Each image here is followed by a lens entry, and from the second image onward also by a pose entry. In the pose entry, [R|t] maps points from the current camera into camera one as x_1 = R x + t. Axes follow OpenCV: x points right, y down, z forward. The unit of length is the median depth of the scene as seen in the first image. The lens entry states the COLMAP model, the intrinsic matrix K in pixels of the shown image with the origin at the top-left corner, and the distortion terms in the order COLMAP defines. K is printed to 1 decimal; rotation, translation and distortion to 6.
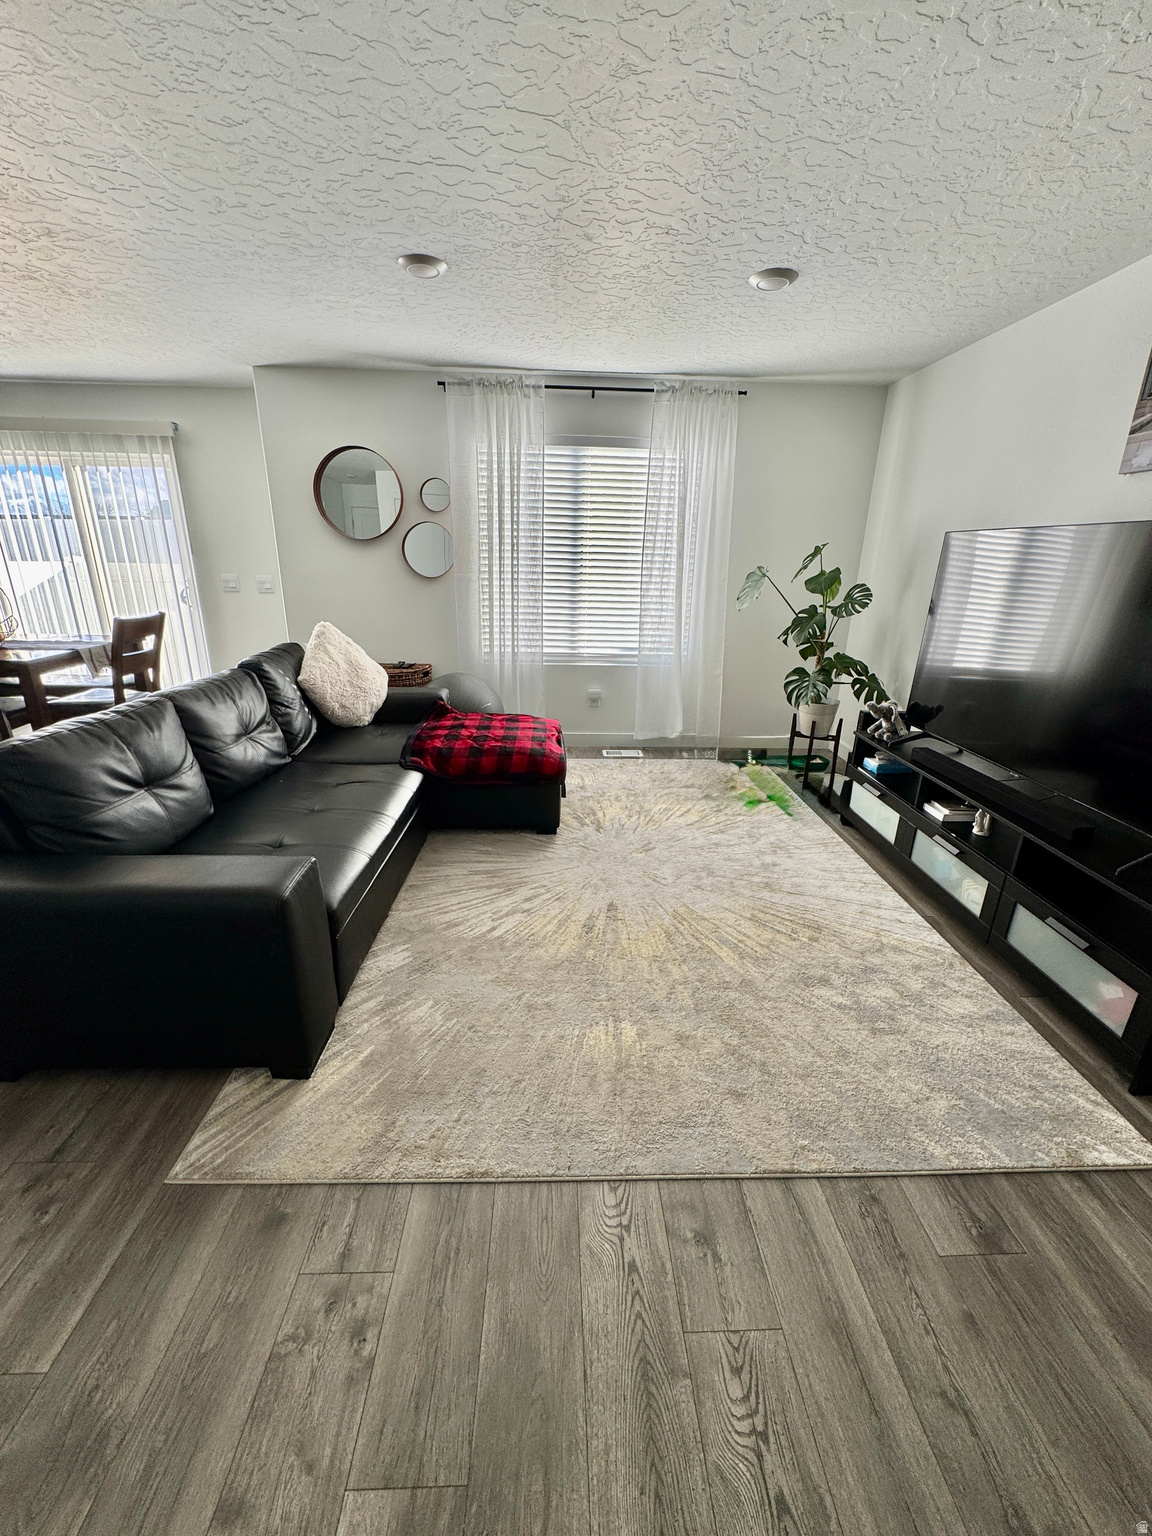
lens RADIAL K [[611.8, 0, 573.8], [0, 611.8, 766.7], [0, 0, 1]] dist [0.000032, 0.000385]
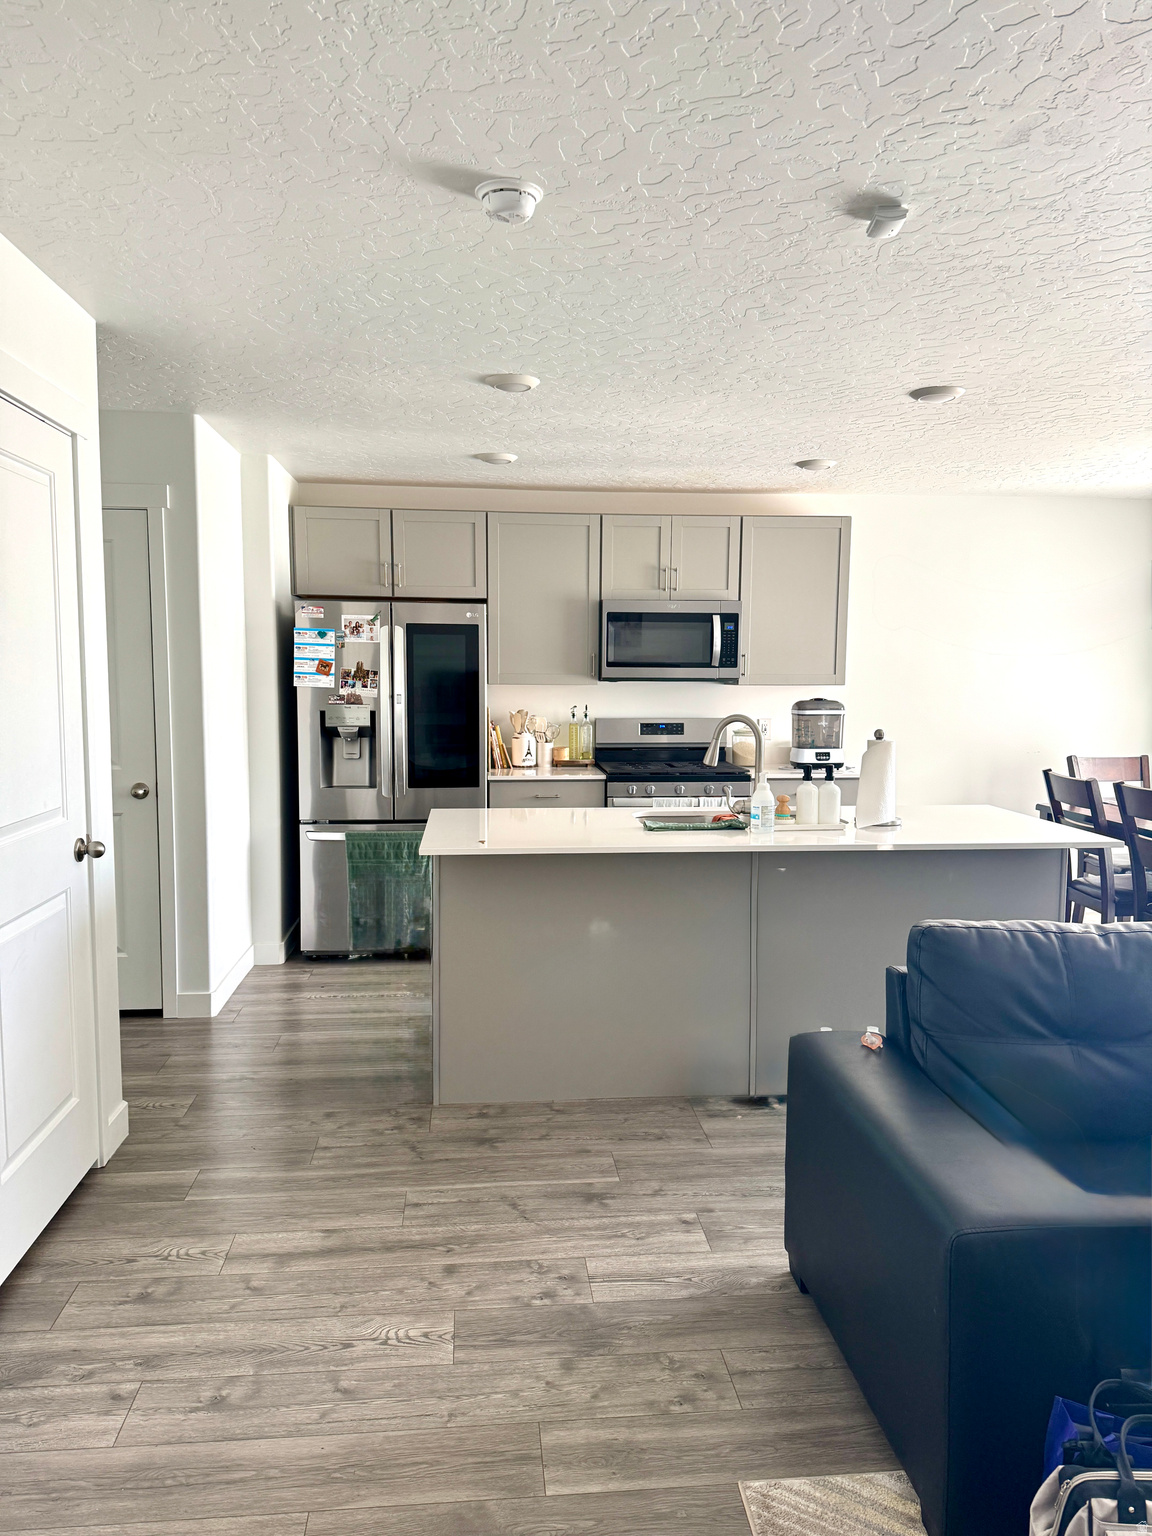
lens RADIAL K [[1075.3, 0, 582.3], [0, 1075.3, 772.0], [0, 0, 1]] dist [0.048877, -0.052835]
pose [[0.069725, 0.077666, -0.994538, 0.355227], [-0.333686, 0.941351, 0.050119, -0.099798], [0.940102, 0.328369, 0.091551, 0.221332]]
